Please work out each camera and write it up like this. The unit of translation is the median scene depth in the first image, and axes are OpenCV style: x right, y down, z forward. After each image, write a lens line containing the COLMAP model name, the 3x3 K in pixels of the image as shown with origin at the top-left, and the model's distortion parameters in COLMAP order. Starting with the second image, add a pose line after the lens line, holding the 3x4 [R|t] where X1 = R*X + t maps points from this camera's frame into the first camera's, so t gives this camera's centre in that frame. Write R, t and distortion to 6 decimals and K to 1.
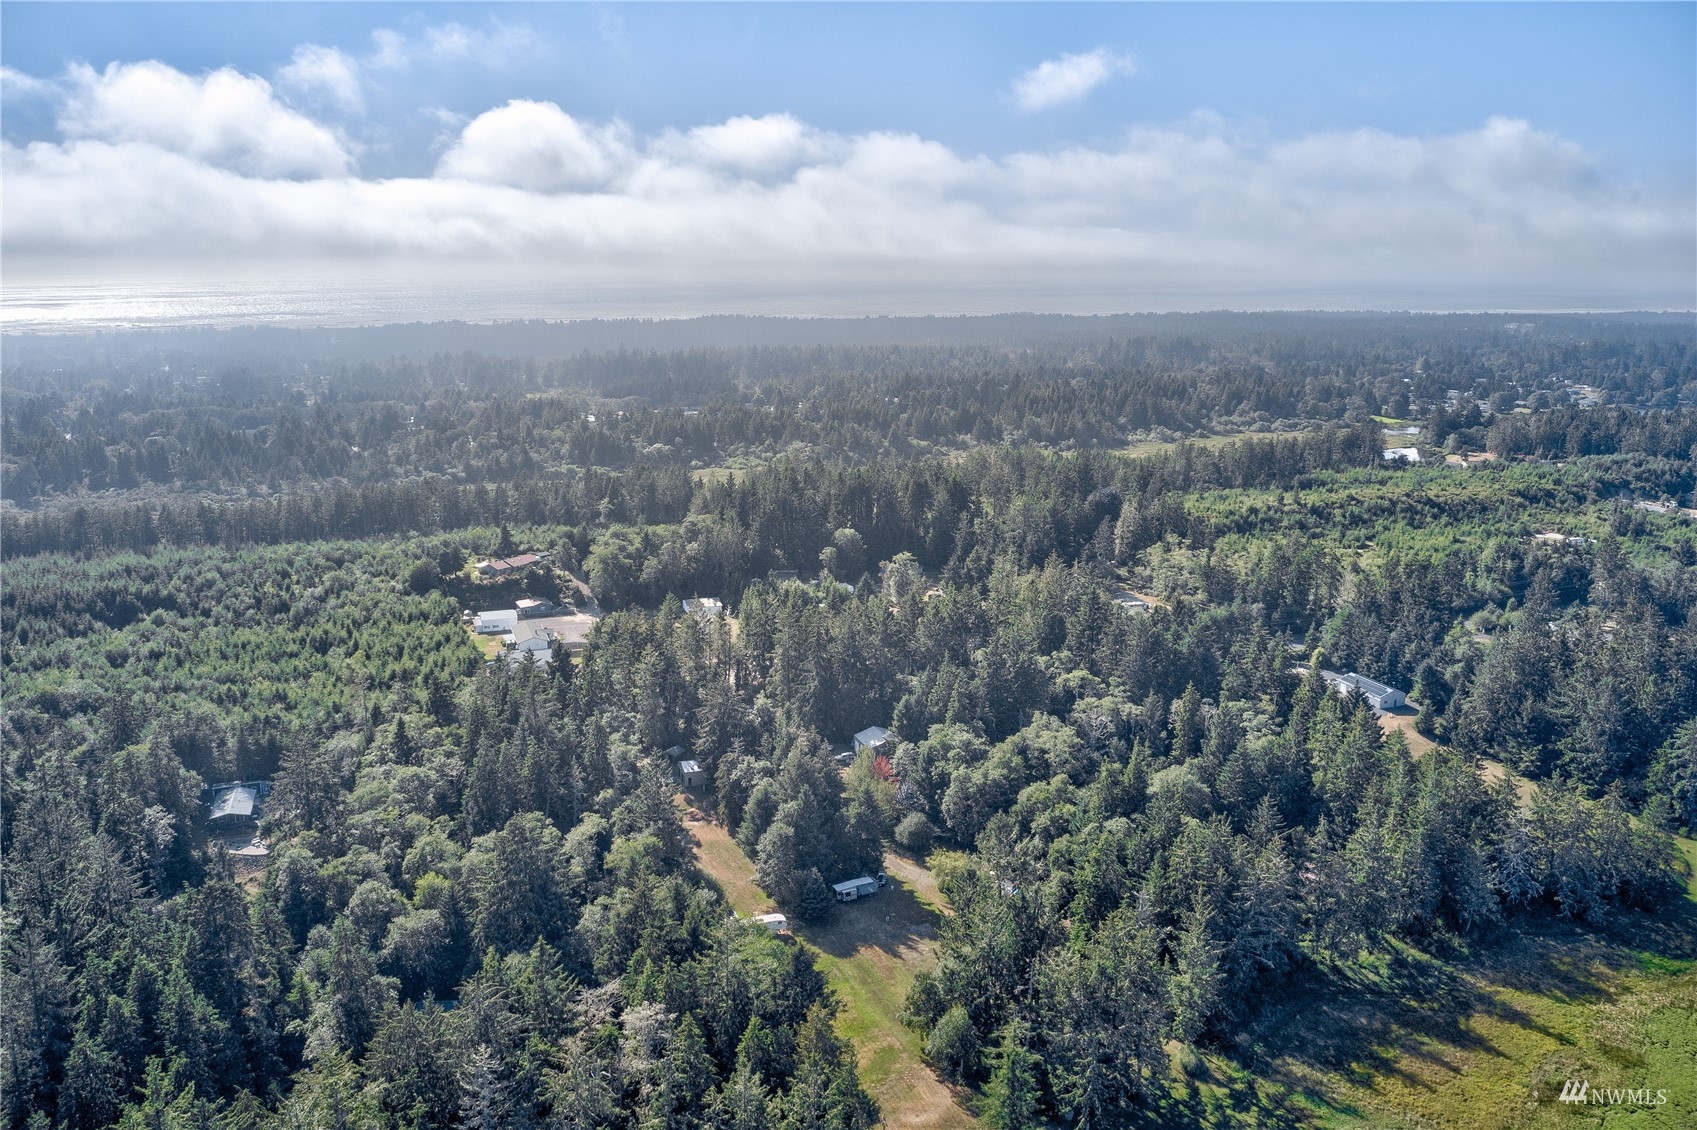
lens RADIAL K [[1278.7, 0, 848.5], [0, 1278.7, 565.0], [0, 0, 1]] dist [-0.035852, 0.000422]
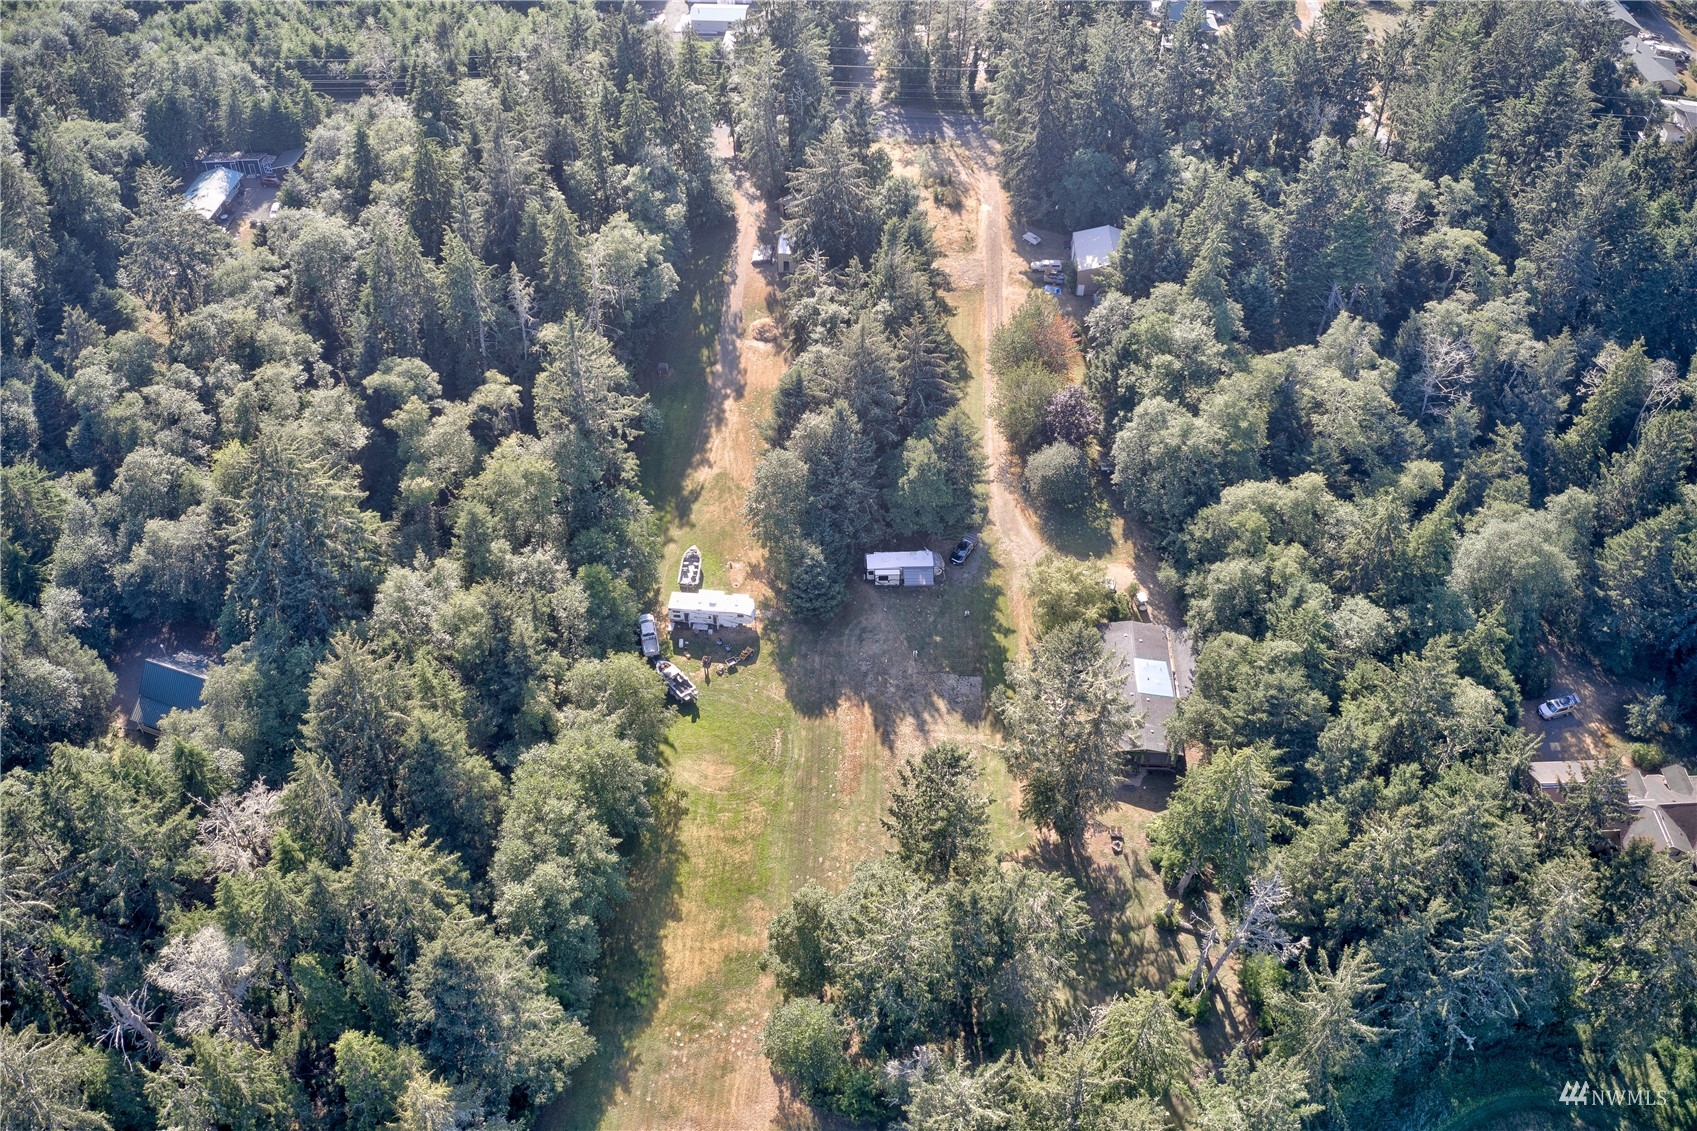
lens RADIAL K [[1278.7, 0, 848.5], [0, 1278.7, 565.5], [0, 0, 1]] dist [-0.035852, 0.000422]
pose [[0.930308, 0.292635, -0.221113, 0.103973], [-0.130962, 0.828140, 0.545008, -0.070420], [0.342601, -0.478068, 0.808749, 0.438436]]
